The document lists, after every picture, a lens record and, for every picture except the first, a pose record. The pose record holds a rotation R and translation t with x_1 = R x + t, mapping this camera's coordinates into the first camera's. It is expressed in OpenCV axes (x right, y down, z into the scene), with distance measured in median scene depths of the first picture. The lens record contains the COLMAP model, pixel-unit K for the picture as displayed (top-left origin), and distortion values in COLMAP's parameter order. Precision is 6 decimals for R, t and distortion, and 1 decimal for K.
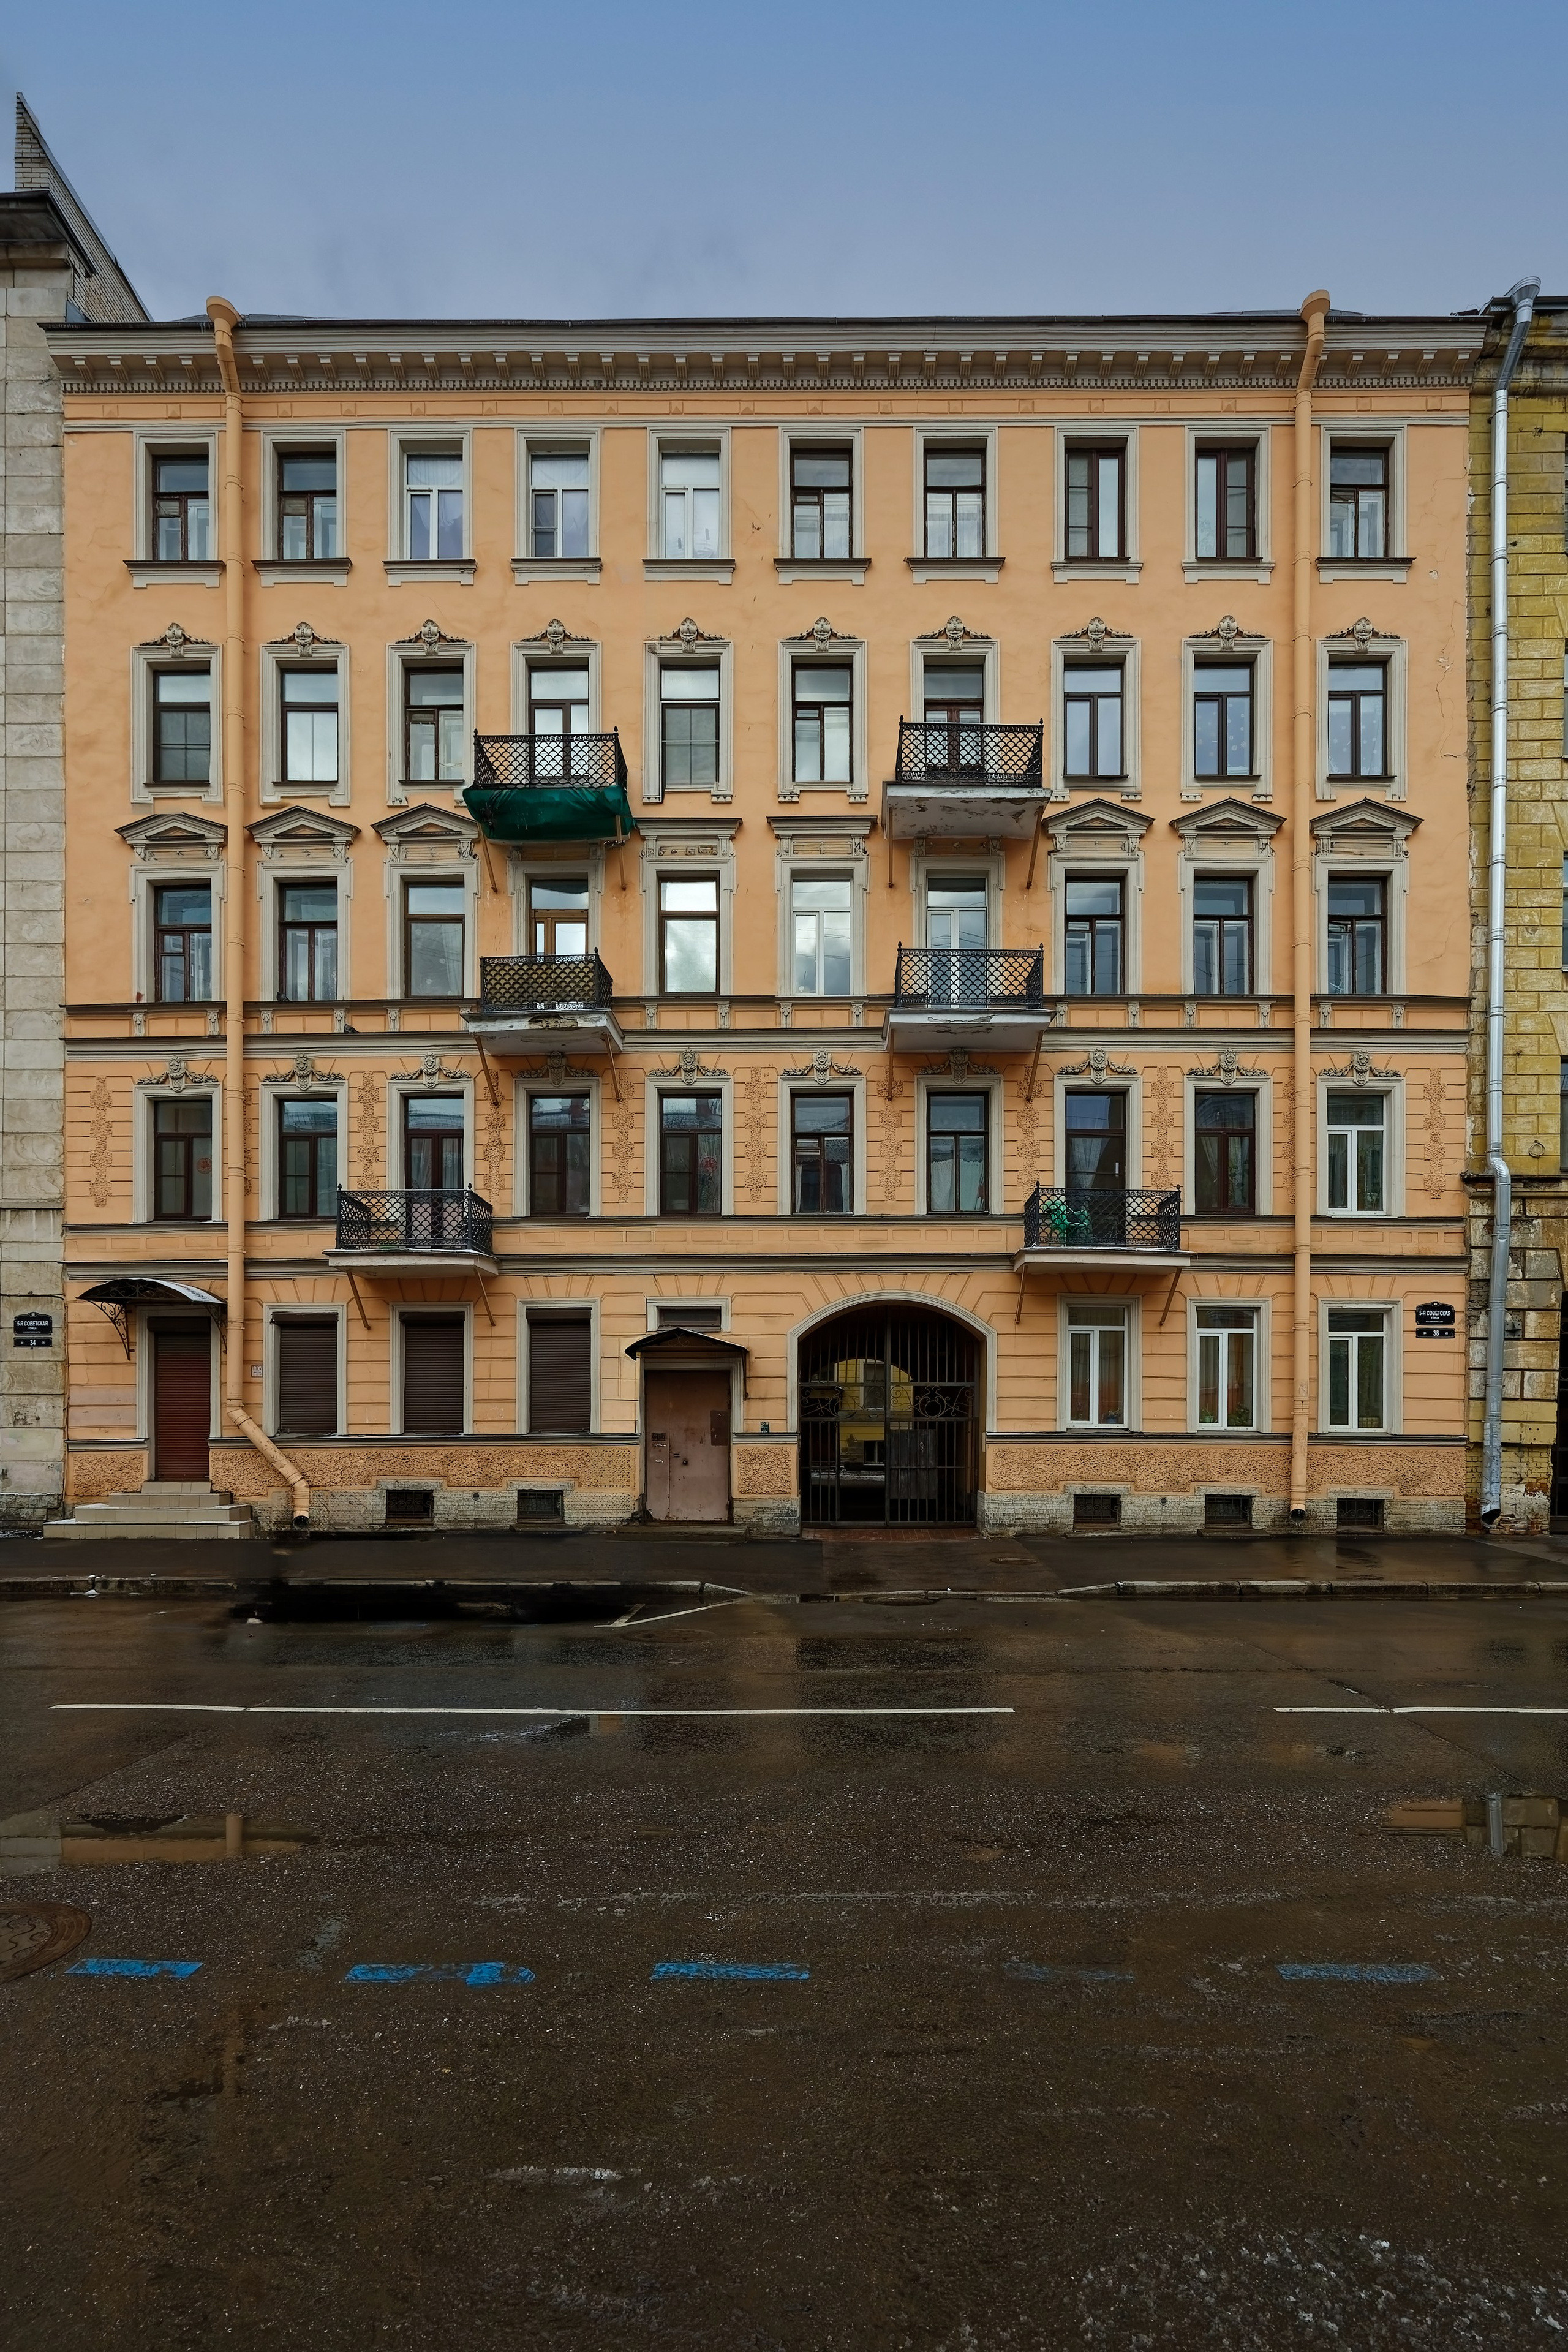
lens RADIAL K [[1042.7, 0, 781.1], [0, 1042.7, 1134.1], [0, 0, 1]] dist [-0.001850, 0.000743]
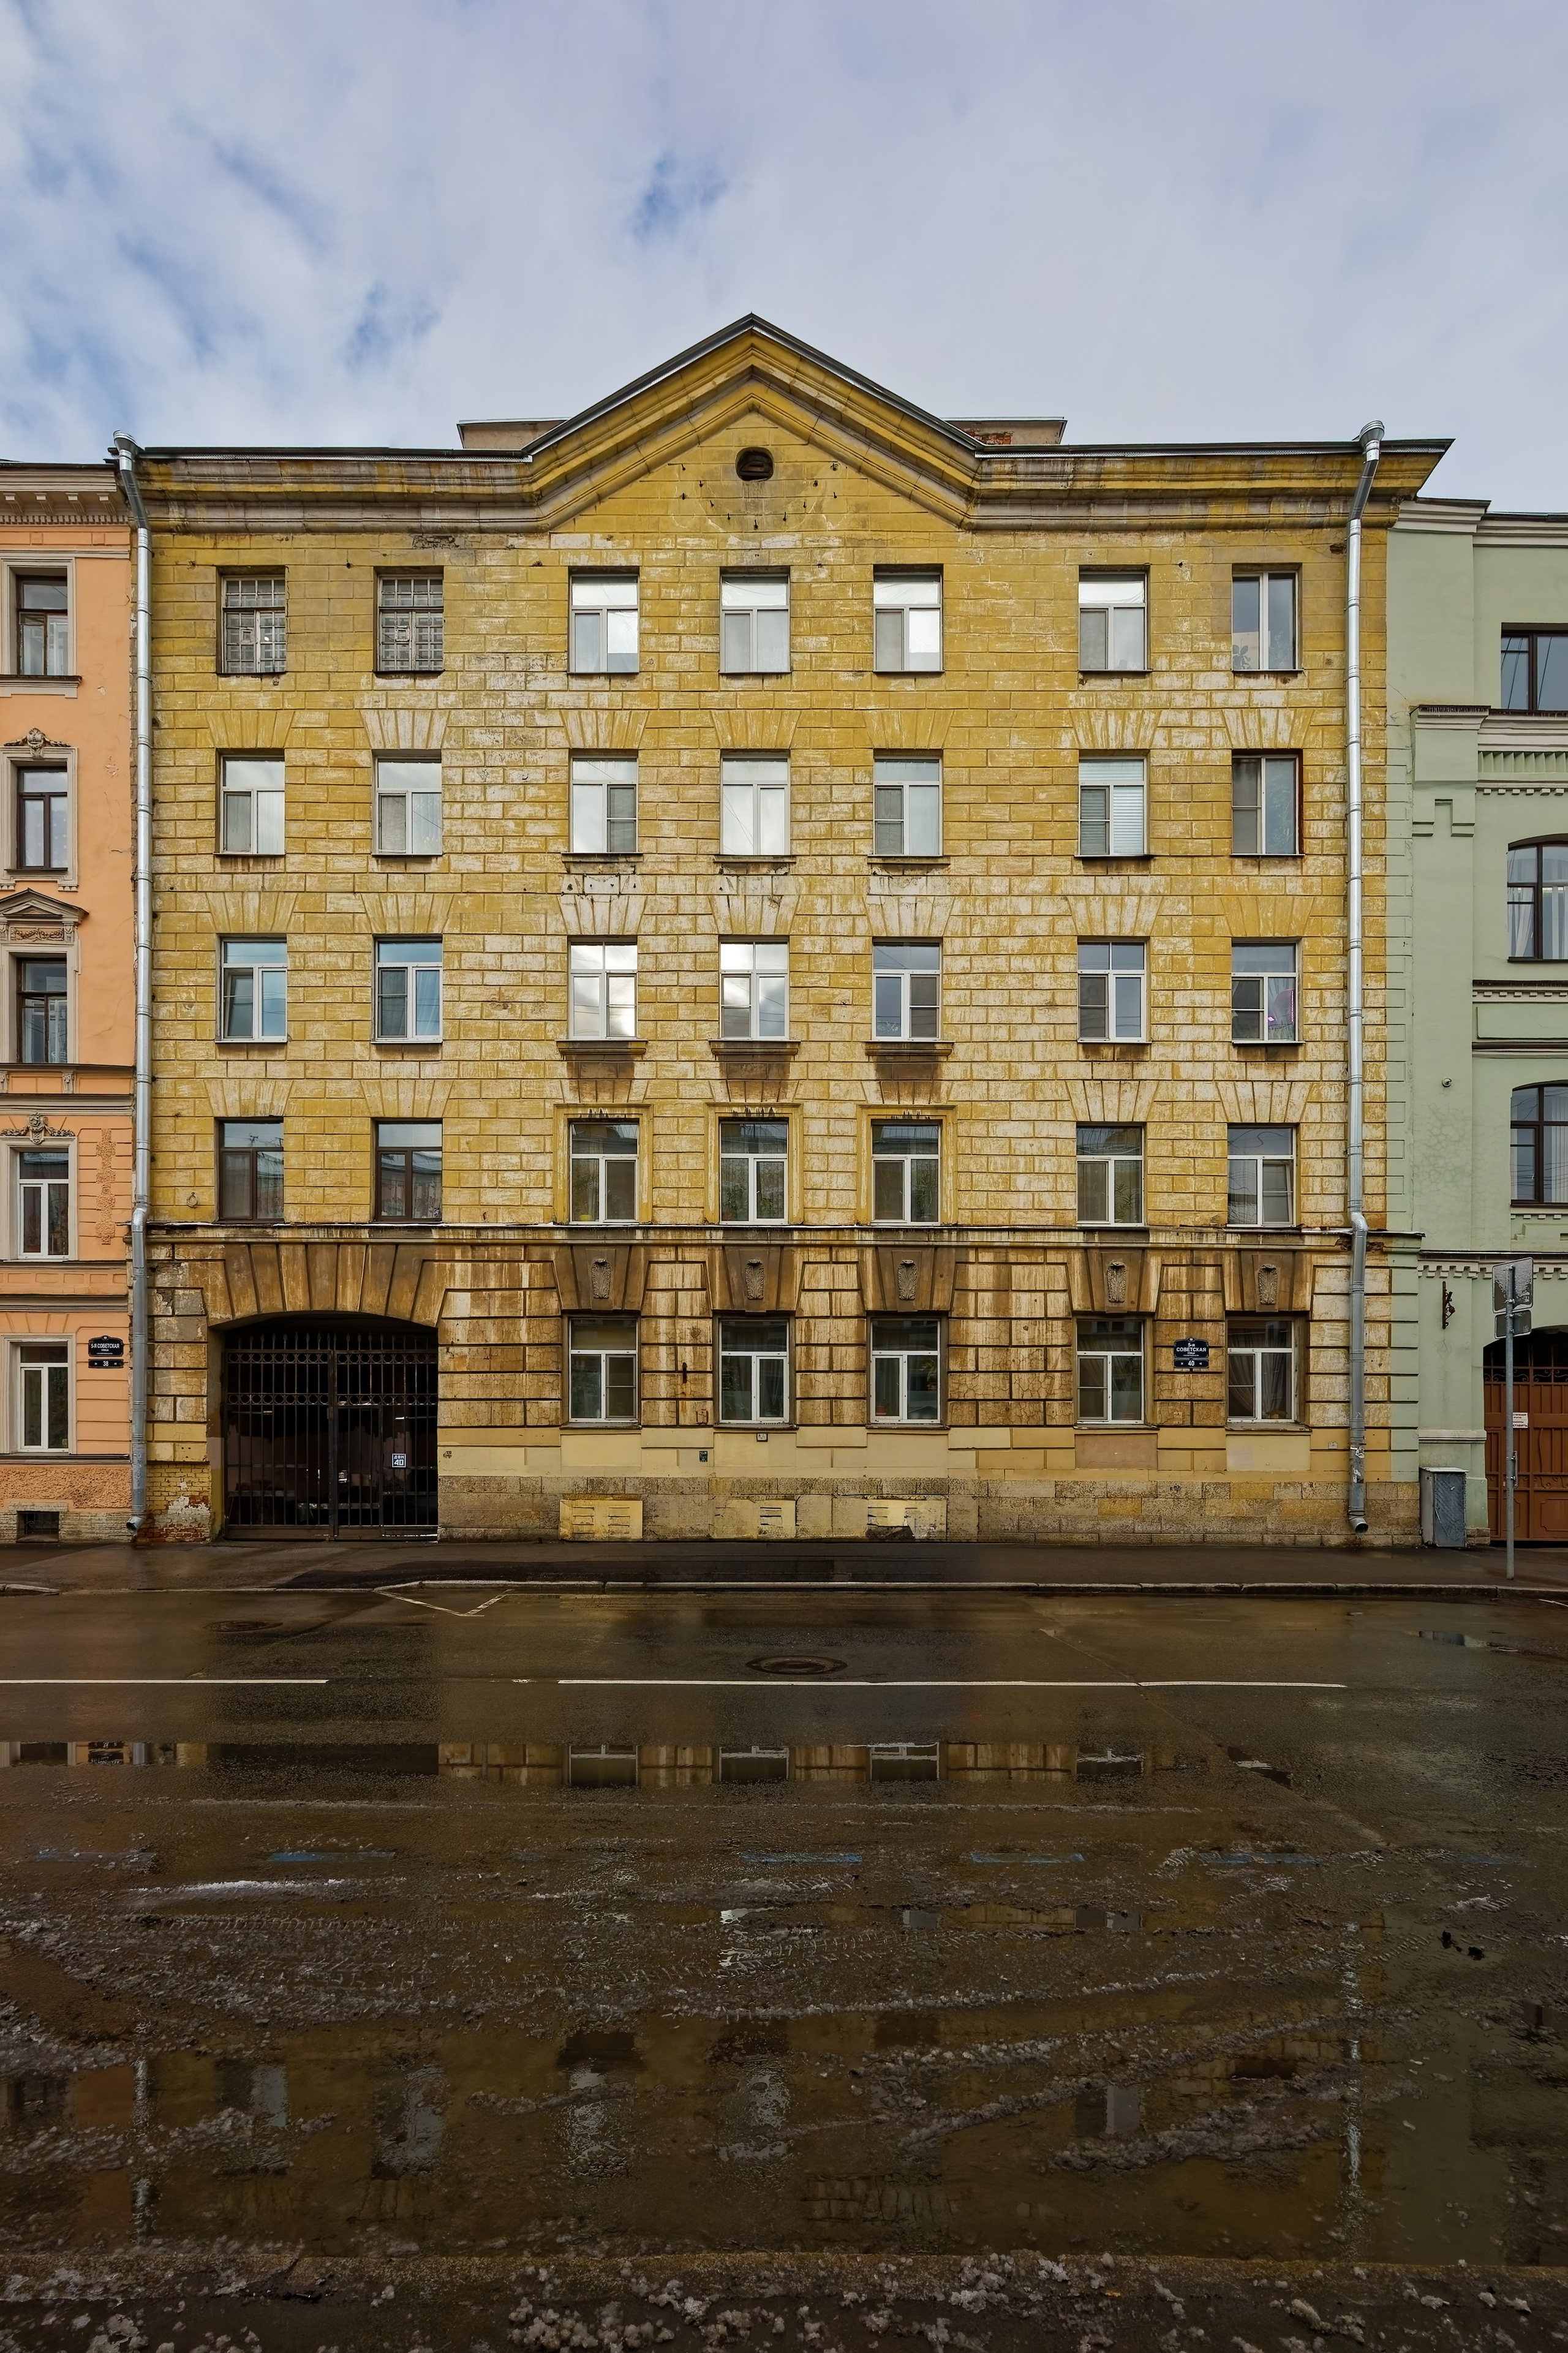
lens RADIAL K [[921.1, 0, 787.5], [0, 921.1, 1174.9], [0, 0, 1]] dist [0.001926, 0.000349]
pose [[0.999950, -0.003561, 0.009376, 1.355821], [0.003593, 0.999988, -0.003387, -0.006992], [-0.009364, 0.003420, 0.999950, -0.004939]]
